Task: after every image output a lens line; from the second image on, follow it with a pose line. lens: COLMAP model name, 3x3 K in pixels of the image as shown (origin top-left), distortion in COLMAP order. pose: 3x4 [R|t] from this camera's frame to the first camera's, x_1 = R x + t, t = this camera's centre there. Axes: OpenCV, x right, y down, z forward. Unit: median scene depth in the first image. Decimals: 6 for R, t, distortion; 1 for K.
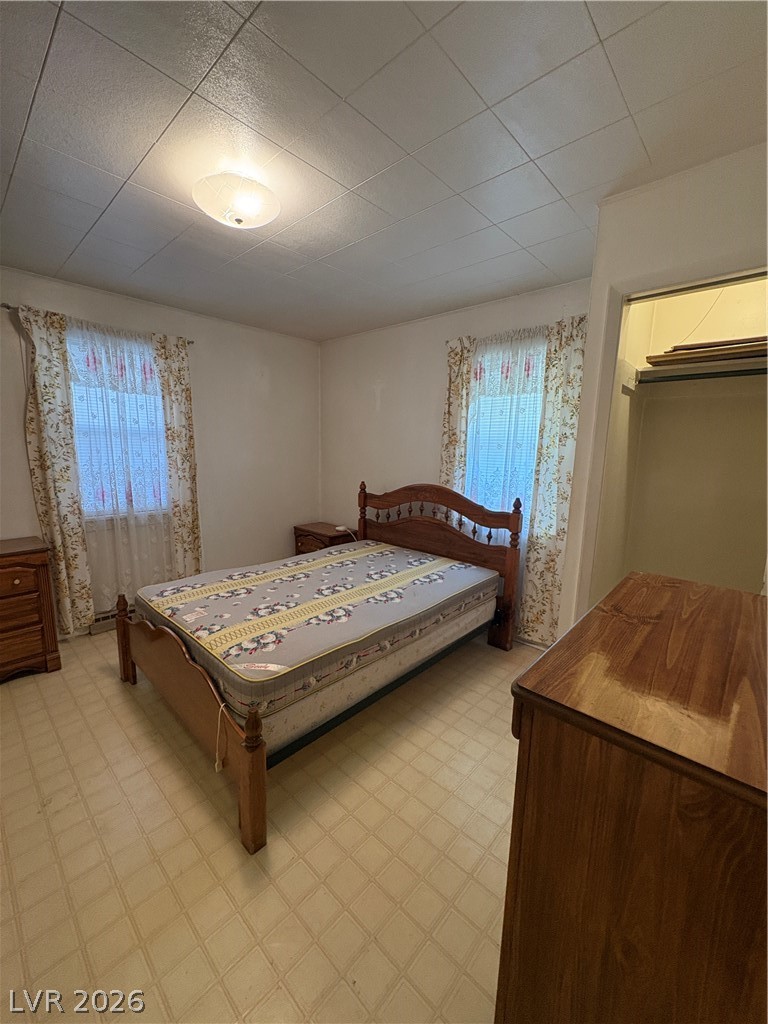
lens RADIAL K [[408.1, 0, 384.0], [0, 408.1, 512.0], [0, 0, 1]] dist [-0.000731, -0.000021]
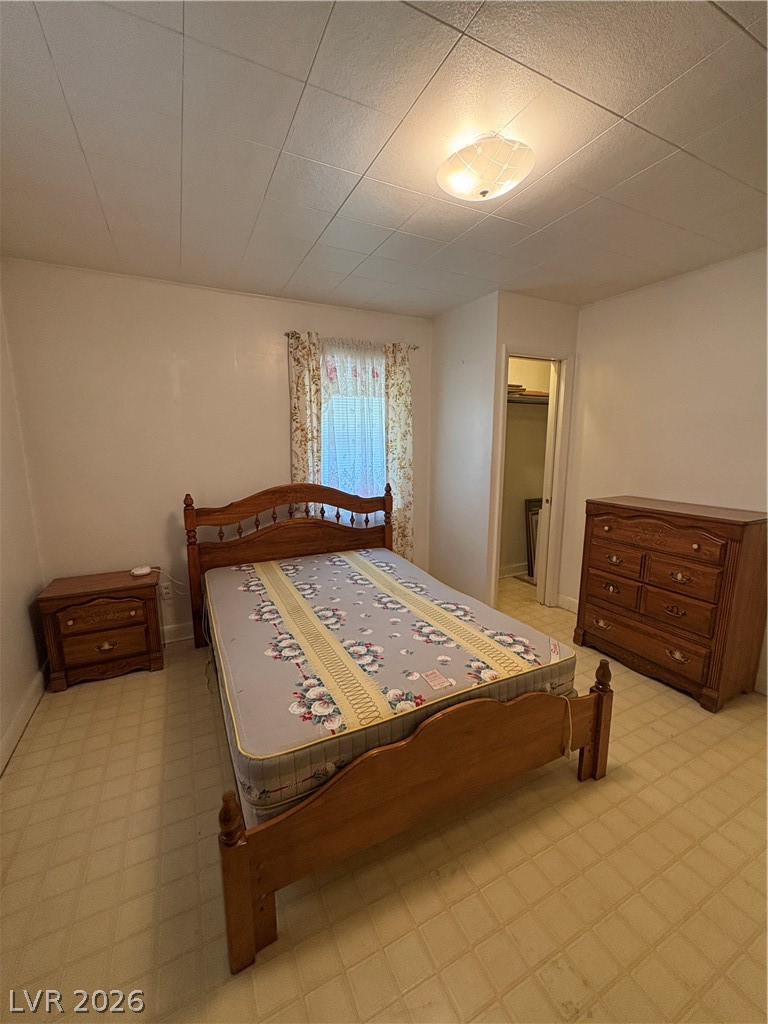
lens RADIAL K [[408.1, 0, 384.0], [0, 408.1, 512.0], [0, 0, 1]] dist [-0.000731, -0.000021]
pose [[0.356265, -0.184758, 0.915937, -0.819333], [0.160447, 0.977793, 0.134827, -0.117963], [-0.920507, 0.098925, 0.377997, 0.562523]]
